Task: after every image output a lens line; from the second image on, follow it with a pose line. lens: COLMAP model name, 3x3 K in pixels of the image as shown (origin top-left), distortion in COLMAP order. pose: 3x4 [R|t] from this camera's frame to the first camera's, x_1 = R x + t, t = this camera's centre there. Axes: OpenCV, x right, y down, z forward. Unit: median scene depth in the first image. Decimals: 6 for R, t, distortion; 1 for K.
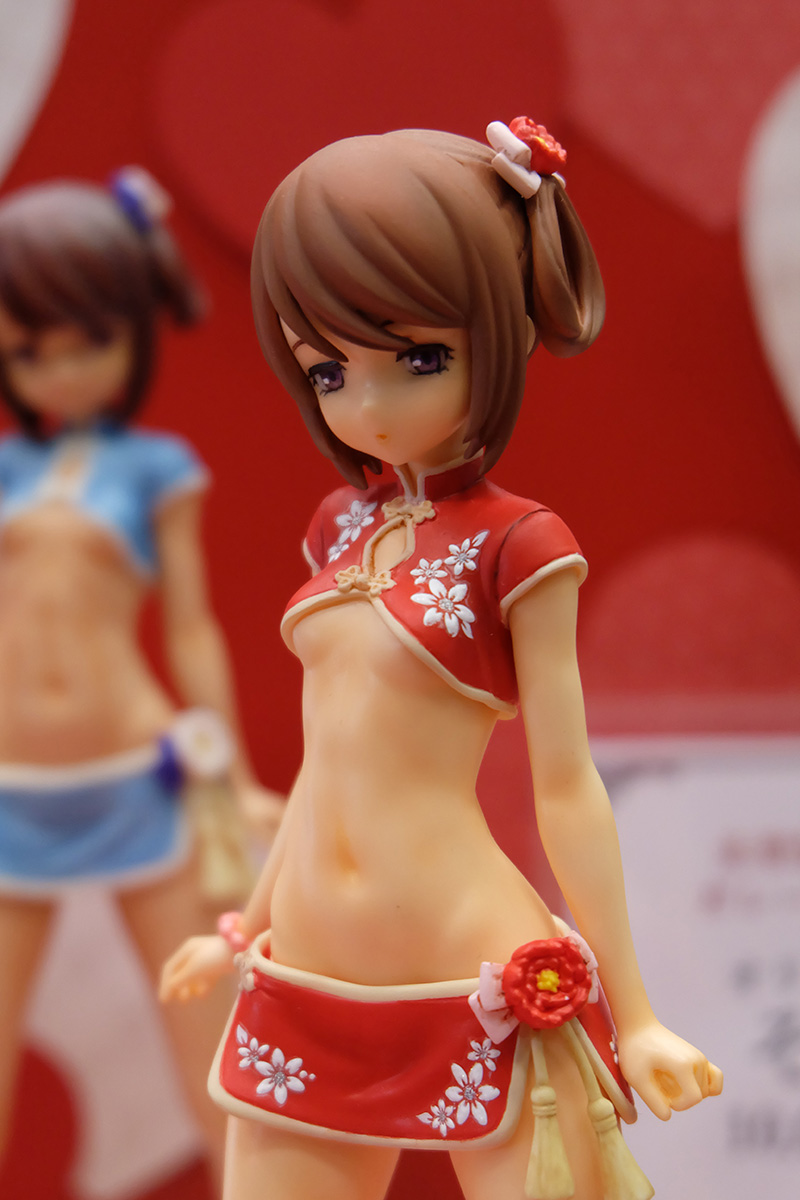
lens RADIAL K [[2311.4, 0, 400.0], [0, 2311.4, 600.0], [0, 0, 1]] dist [-0.145732, 0.073985]
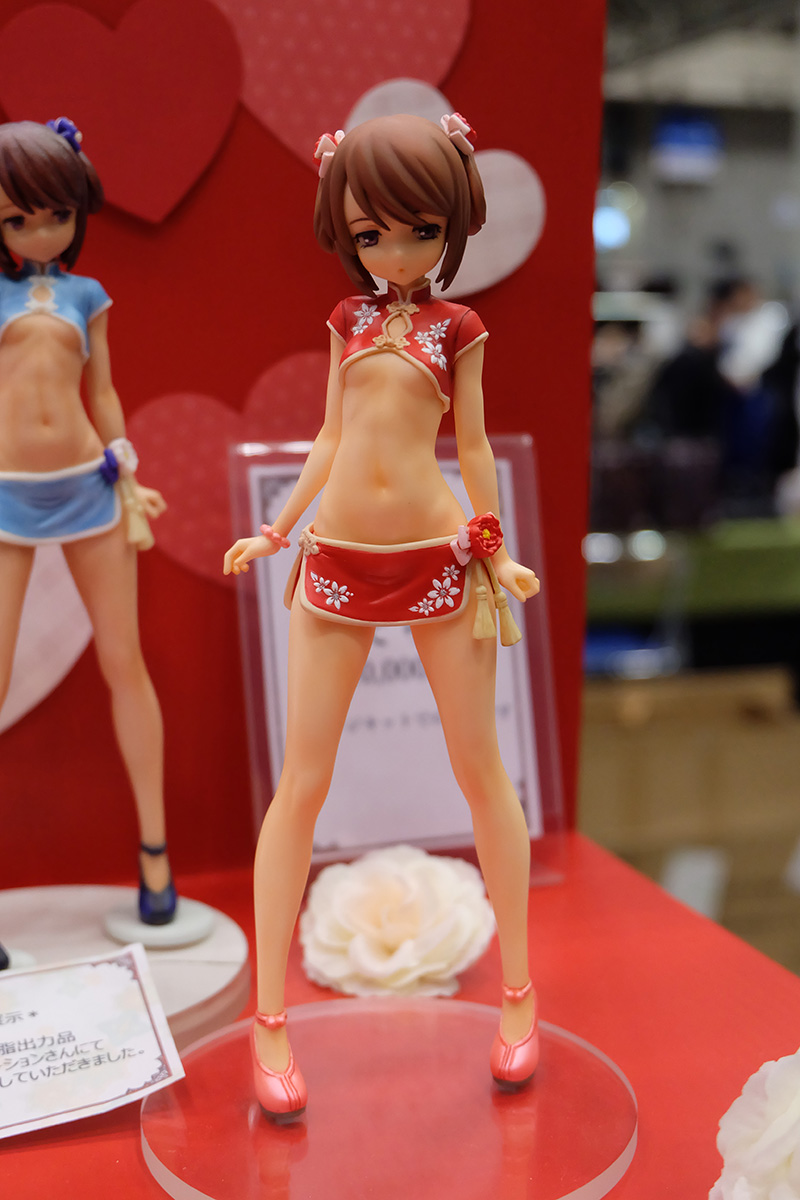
lens RADIAL K [[1630.1, 0, 400.0], [0, 1630.1, 600.0], [0, 0, 1]] dist [0.007789, 0.008633]
pose [[0.887889, -0.044786, 0.457872, -0.670944], [0.004866, 0.996109, 0.087997, 0.090784], [-0.460031, -0.075903, 0.884652, -0.281226]]
